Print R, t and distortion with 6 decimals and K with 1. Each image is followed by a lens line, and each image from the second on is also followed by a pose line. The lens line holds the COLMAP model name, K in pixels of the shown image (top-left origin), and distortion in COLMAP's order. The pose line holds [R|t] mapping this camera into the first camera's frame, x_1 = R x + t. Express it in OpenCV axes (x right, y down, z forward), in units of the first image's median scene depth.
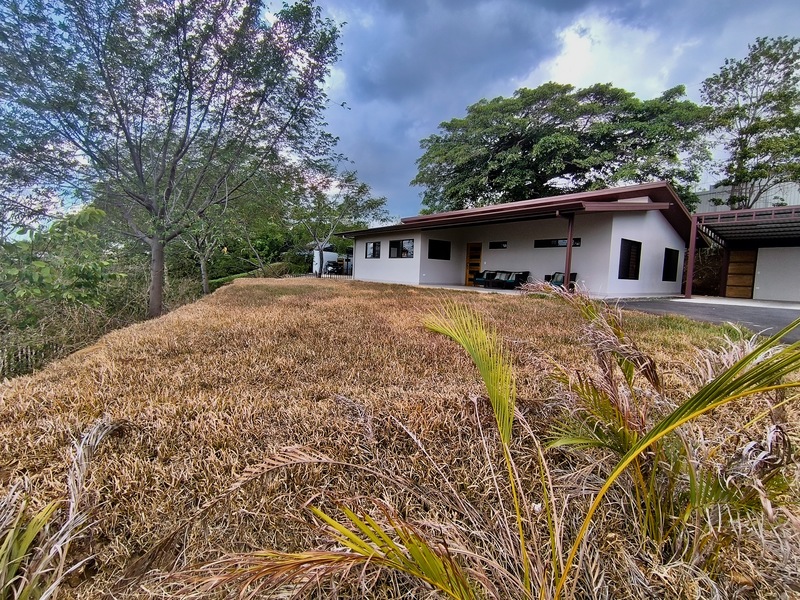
lens RADIAL K [[363.2, 0, 397.8], [0, 363.2, 297.7], [0, 0, 1]] dist [-0.019178, 0.011183]
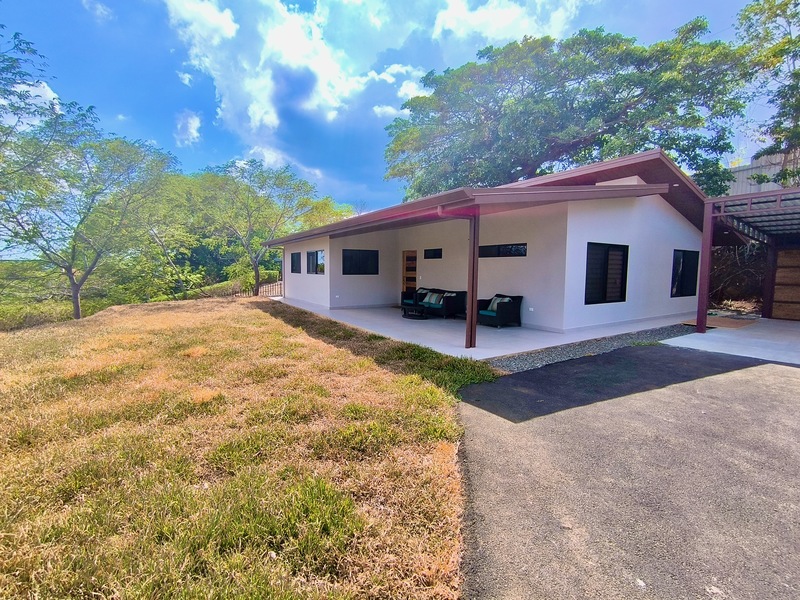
lens RADIAL K [[363.2, 0, 397.8], [0, 363.2, 297.7], [0, 0, 1]] dist [-0.019178, 0.011183]
pose [[0.995738, -0.024828, -0.088828, 0.253731], [0.025556, 0.999648, 0.007066, -0.059562], [0.088621, -0.009306, 0.996022, 0.246481]]
